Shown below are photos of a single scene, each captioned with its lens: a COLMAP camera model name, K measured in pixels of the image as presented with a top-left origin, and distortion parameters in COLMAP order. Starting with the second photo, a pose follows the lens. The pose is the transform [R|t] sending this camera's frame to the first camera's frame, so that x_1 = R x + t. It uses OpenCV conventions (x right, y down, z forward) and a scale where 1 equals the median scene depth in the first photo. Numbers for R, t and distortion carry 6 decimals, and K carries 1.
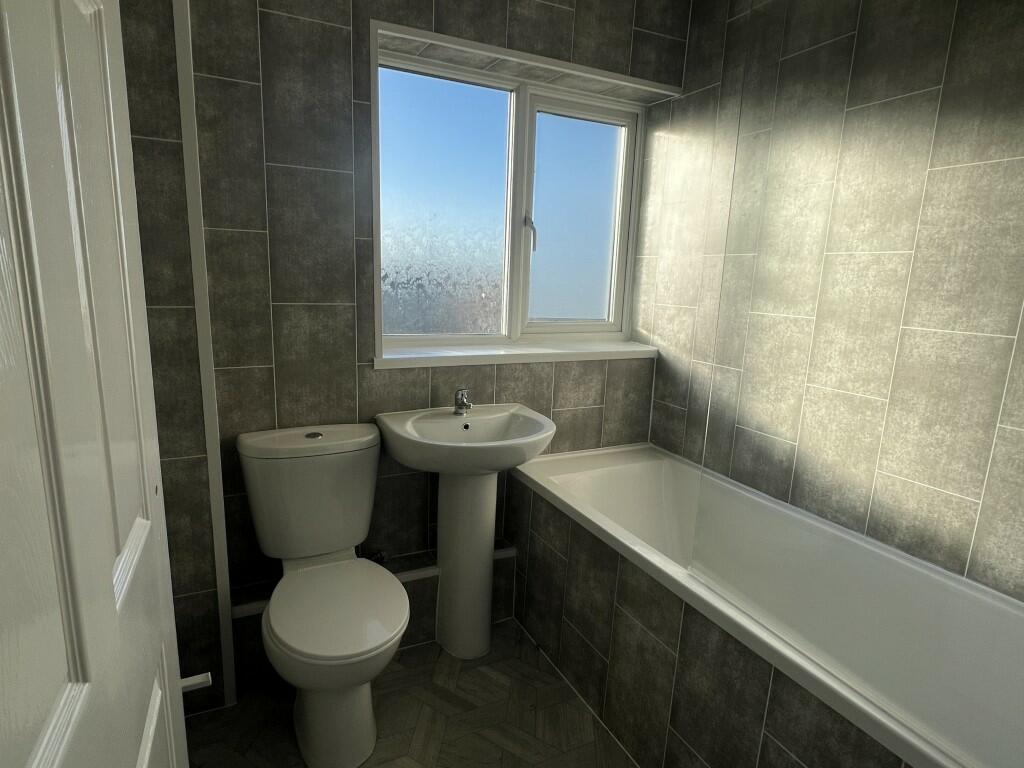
lens RADIAL K [[563.0, 0, 509.2], [0, 563.0, 385.9], [0, 0, 1]] dist [0.003719, 0.002207]
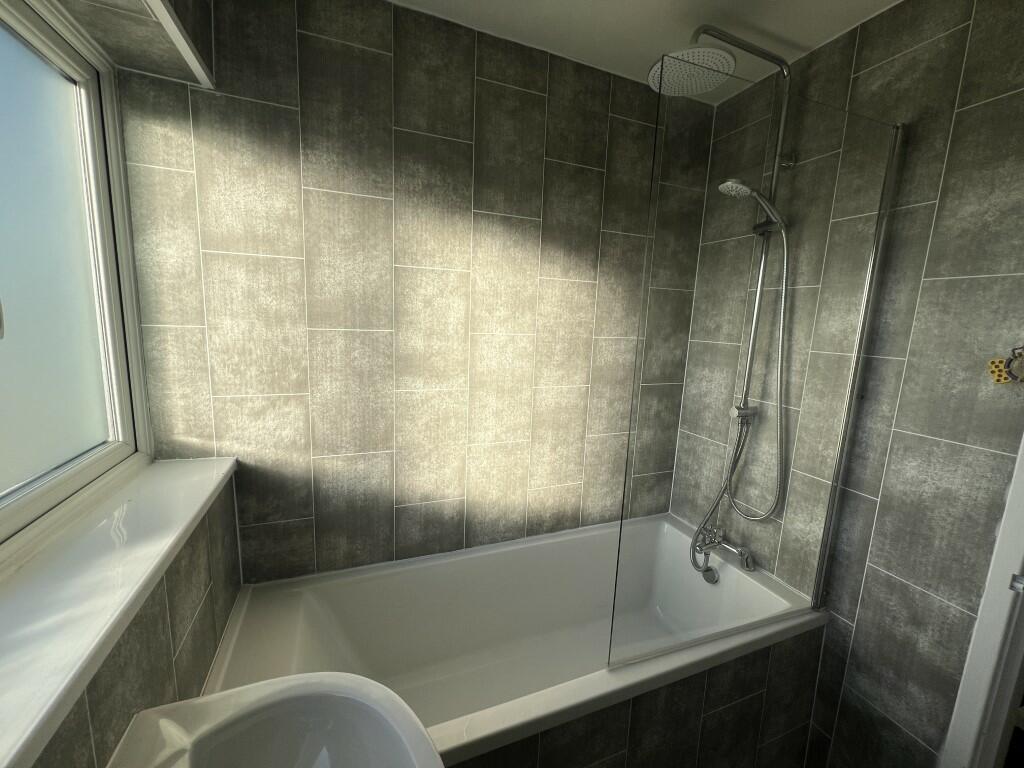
lens RADIAL K [[408.6, 0, 507.7], [0, 408.6, 383.3], [0, 0, 1]] dist [0.003583, 0.000268]
pose [[0.088586, -0.191048, 0.977575, -0.254599], [0.161905, 0.971144, 0.175120, -0.261579], [-0.982822, 0.142761, 0.116961, 0.819768]]
